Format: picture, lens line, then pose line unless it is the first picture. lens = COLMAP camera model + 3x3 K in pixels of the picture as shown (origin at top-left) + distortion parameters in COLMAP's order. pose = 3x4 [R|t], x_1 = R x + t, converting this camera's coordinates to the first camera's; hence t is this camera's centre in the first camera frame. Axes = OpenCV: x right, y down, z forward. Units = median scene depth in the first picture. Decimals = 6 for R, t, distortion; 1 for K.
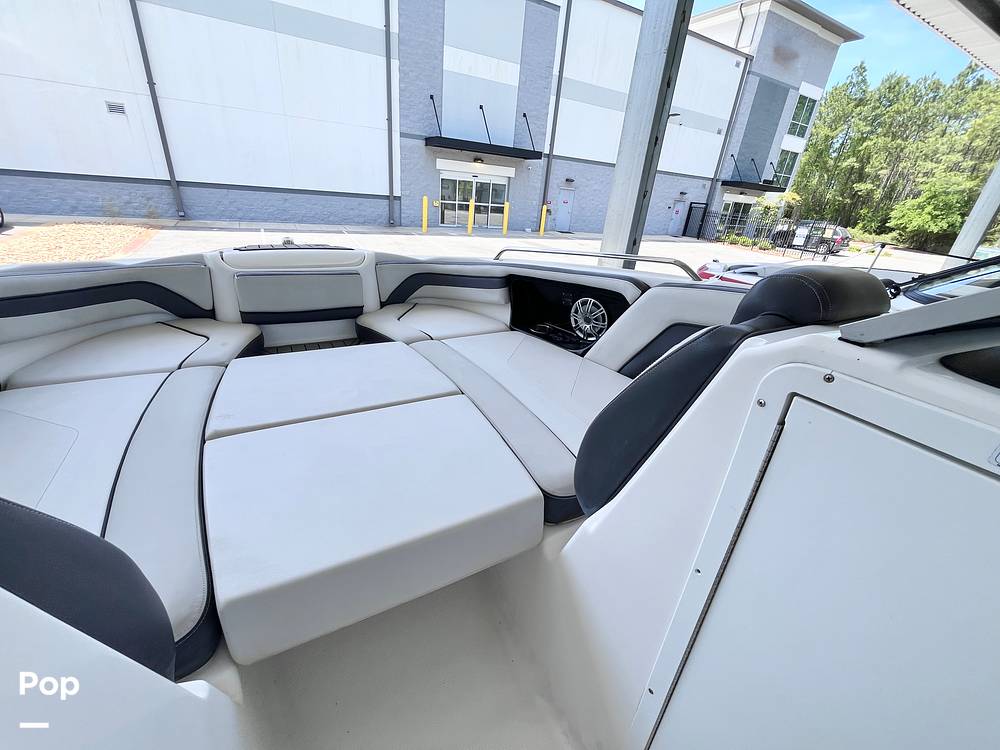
lens RADIAL K [[405.1, 0, 497.1], [0, 405.1, 375.5], [0, 0, 1]] dist [-0.003869, 0.000358]
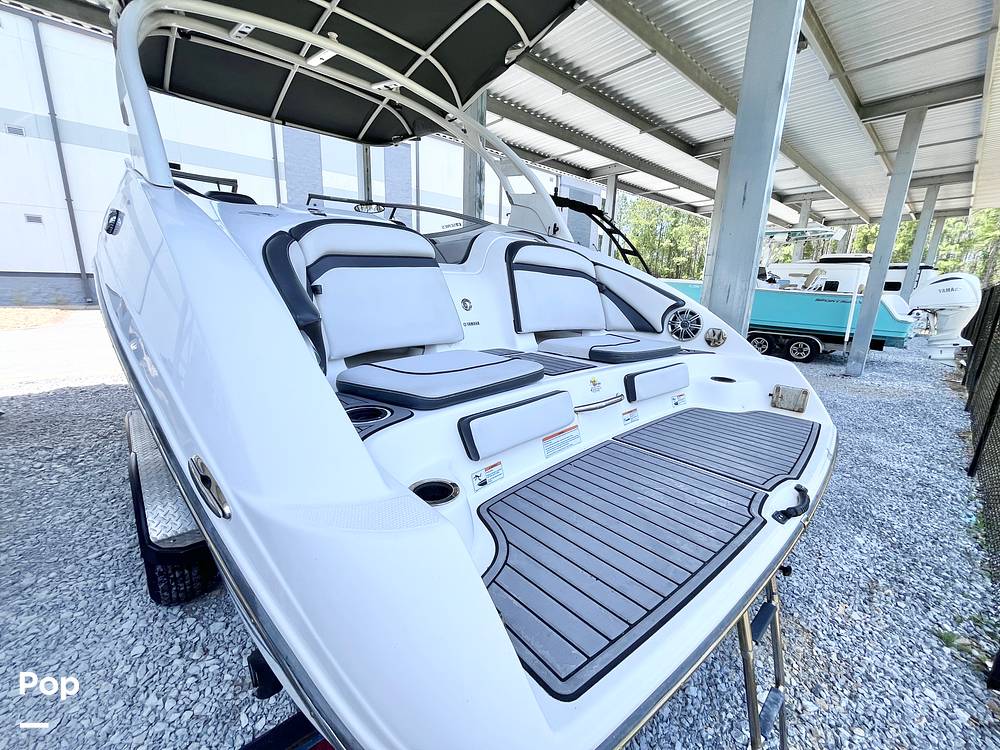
lens RADIAL K [[405.1, 0, 497.1], [0, 405.1, 375.5], [0, 0, 1]] dist [-0.003869, 0.000358]
pose [[0.973561, -0.101749, 0.204512, 0.085470], [0.139298, 0.974027, -0.178515, 0.154016], [-0.181037, 0.202283, 0.962449, -0.241859]]
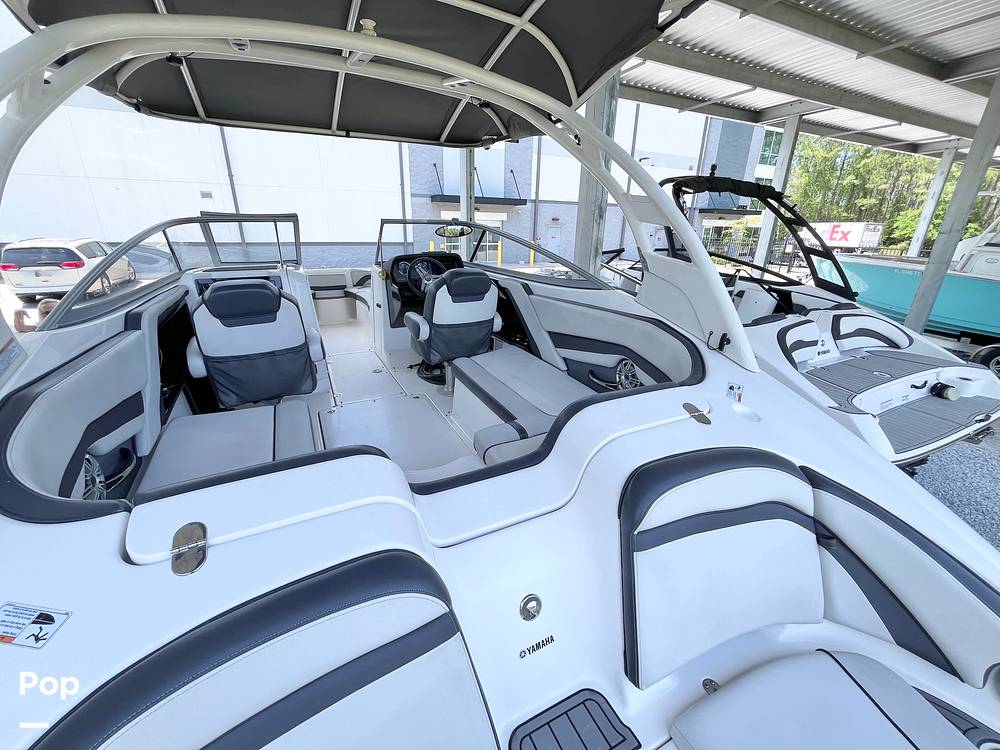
lens RADIAL K [[404.1, 0, 496.2], [0, 404.1, 376.2], [0, 0, 1]] dist [-0.003232, 0.000664]
pose [[0.996099, -0.040584, -0.078357, 0.103852], [0.034191, 0.996105, -0.081275, 0.082702], [0.081350, 0.078279, 0.993607, -0.193957]]
